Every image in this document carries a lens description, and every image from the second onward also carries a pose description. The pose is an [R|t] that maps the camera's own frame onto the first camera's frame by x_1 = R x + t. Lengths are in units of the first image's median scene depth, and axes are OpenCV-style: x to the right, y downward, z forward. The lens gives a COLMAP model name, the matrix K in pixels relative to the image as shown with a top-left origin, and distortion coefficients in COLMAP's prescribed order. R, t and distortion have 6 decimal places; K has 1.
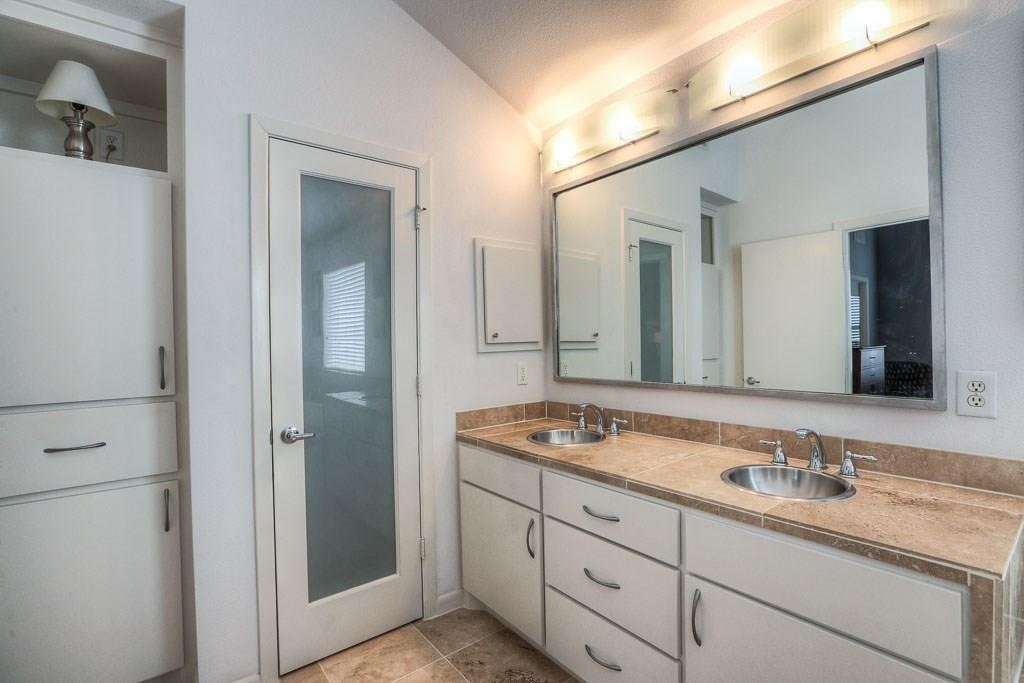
lens RADIAL K [[471.6, 0, 512.0], [0, 471.6, 340.6], [0, 0, 1]] dist [-0.023445, -0.000092]
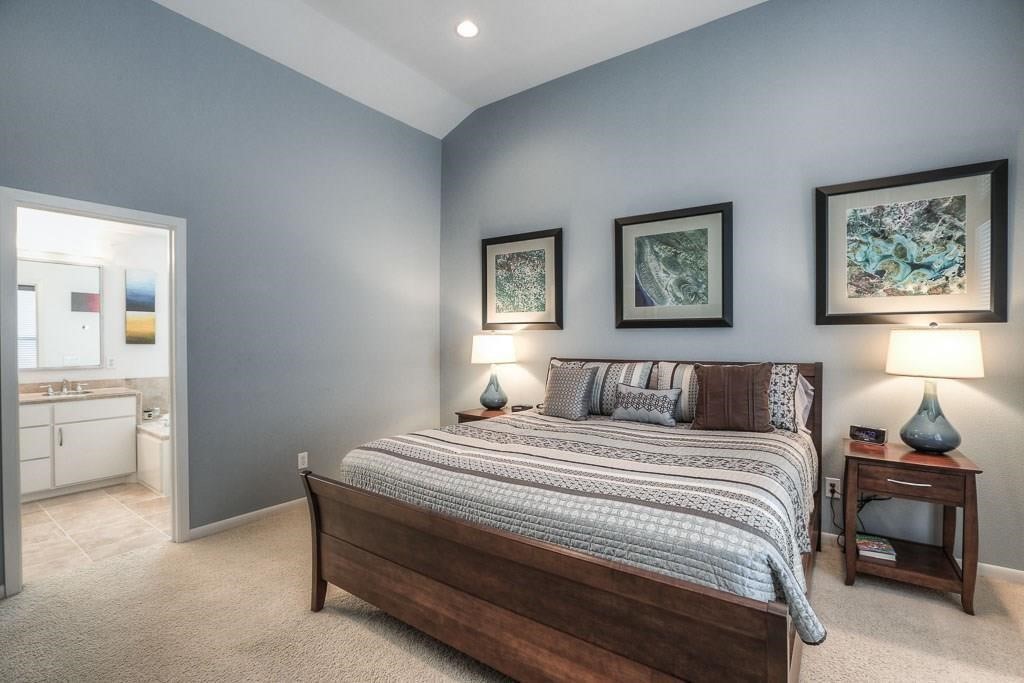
lens RADIAL K [[471.6, 0, 512.6], [0, 471.6, 343.2], [0, 0, 1]] dist [-0.023445, -0.000092]
pose [[-0.269622, 0.009208, 0.962922, -3.469408], [0.010661, 0.999922, -0.006576, 0.014918], [-0.962907, 0.008493, -0.269699, -1.120144]]
